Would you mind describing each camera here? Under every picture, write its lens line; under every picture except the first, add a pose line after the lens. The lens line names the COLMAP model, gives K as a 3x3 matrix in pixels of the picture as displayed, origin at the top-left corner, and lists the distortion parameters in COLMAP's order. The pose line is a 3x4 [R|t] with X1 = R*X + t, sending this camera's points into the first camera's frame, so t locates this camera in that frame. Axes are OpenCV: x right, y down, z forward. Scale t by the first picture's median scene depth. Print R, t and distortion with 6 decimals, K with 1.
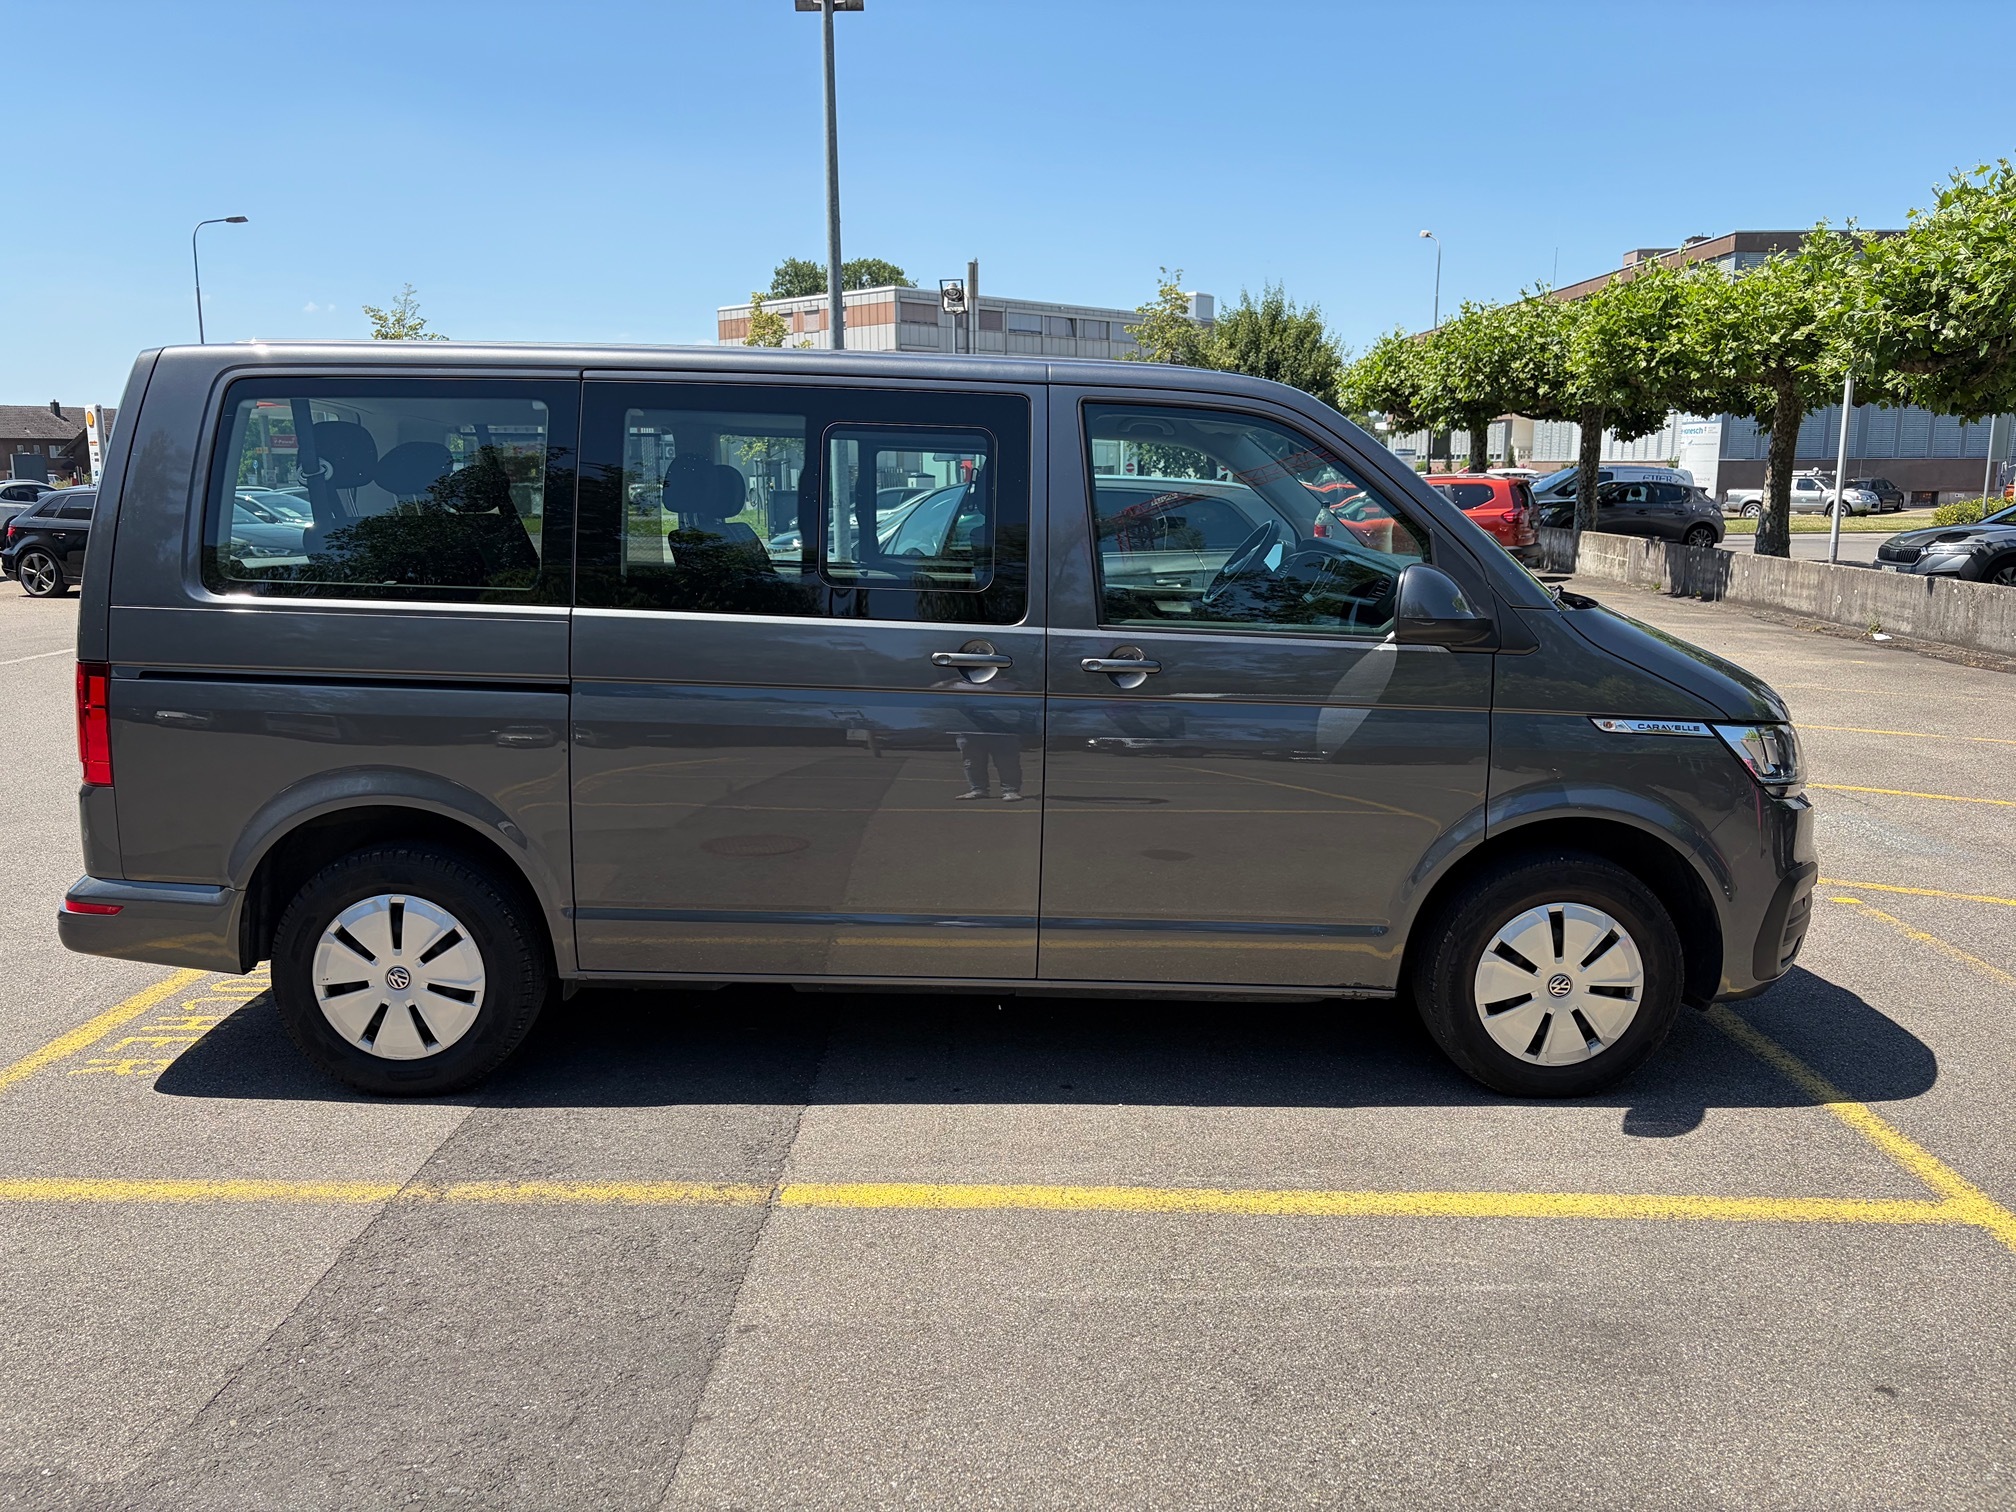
lens RADIAL K [[1521.5, 0, 1011.5], [0, 1521.5, 763.1], [0, 0, 1]] dist [0.052165, -0.050440]
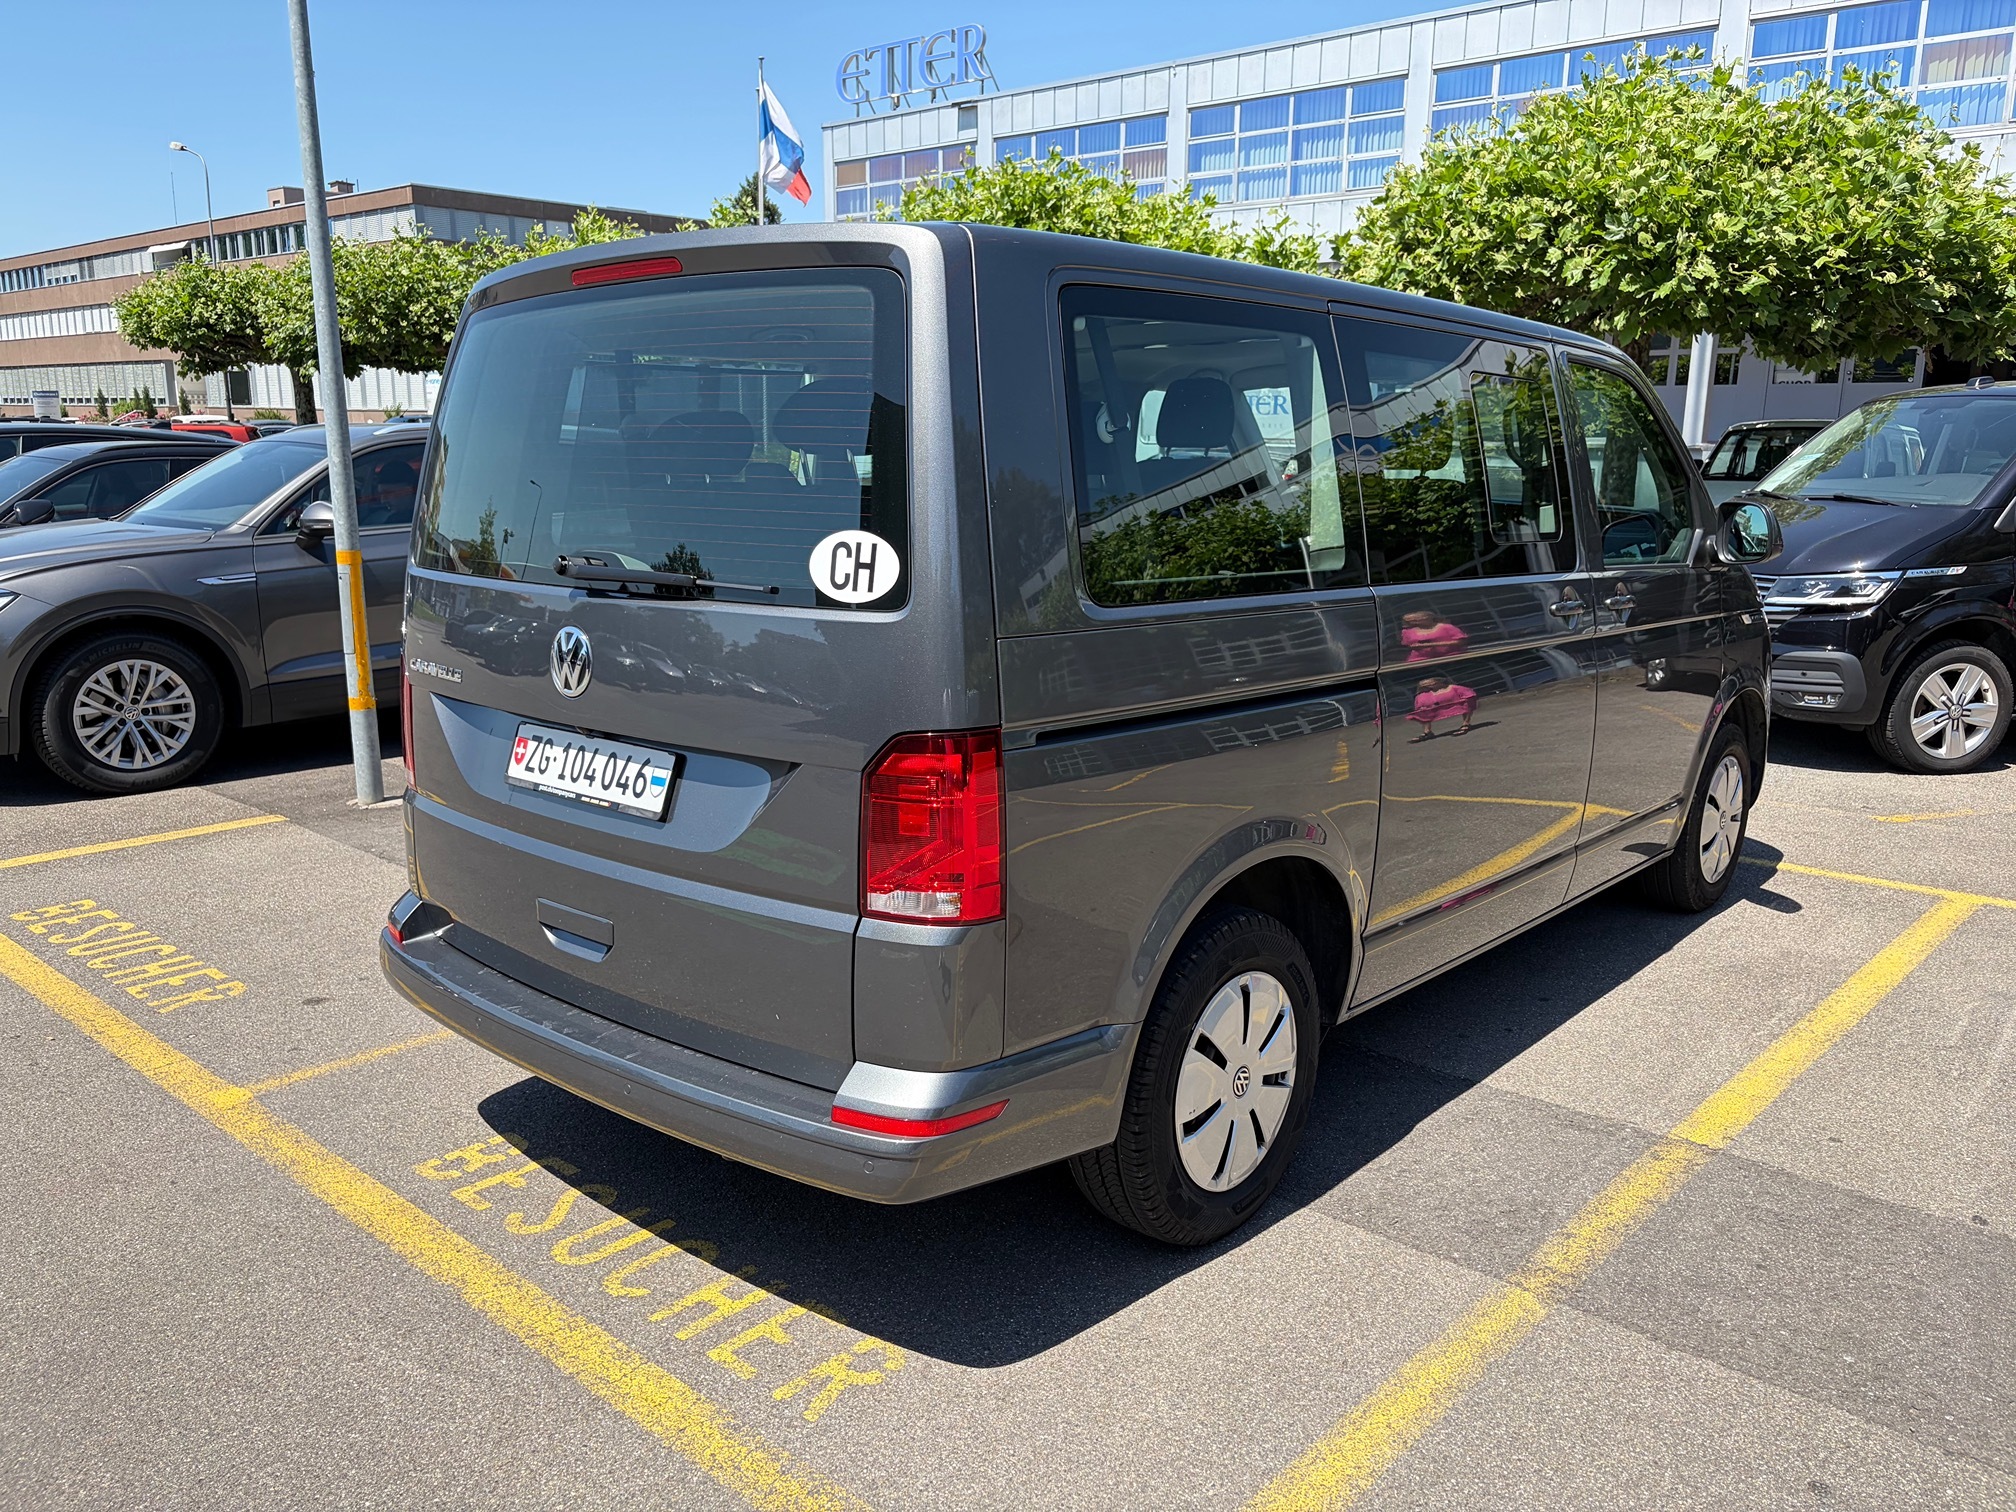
lens RADIAL K [[1521.5, 0, 1011.5], [0, 1521.5, 763.1], [0, 0, 1]] dist [0.052165, -0.050440]
pose [[0.666482, -0.155357, 0.729154, -1.023761], [0.132037, 0.987183, 0.089646, -0.104904], [-0.733736, 0.036527, 0.678452, 0.555369]]
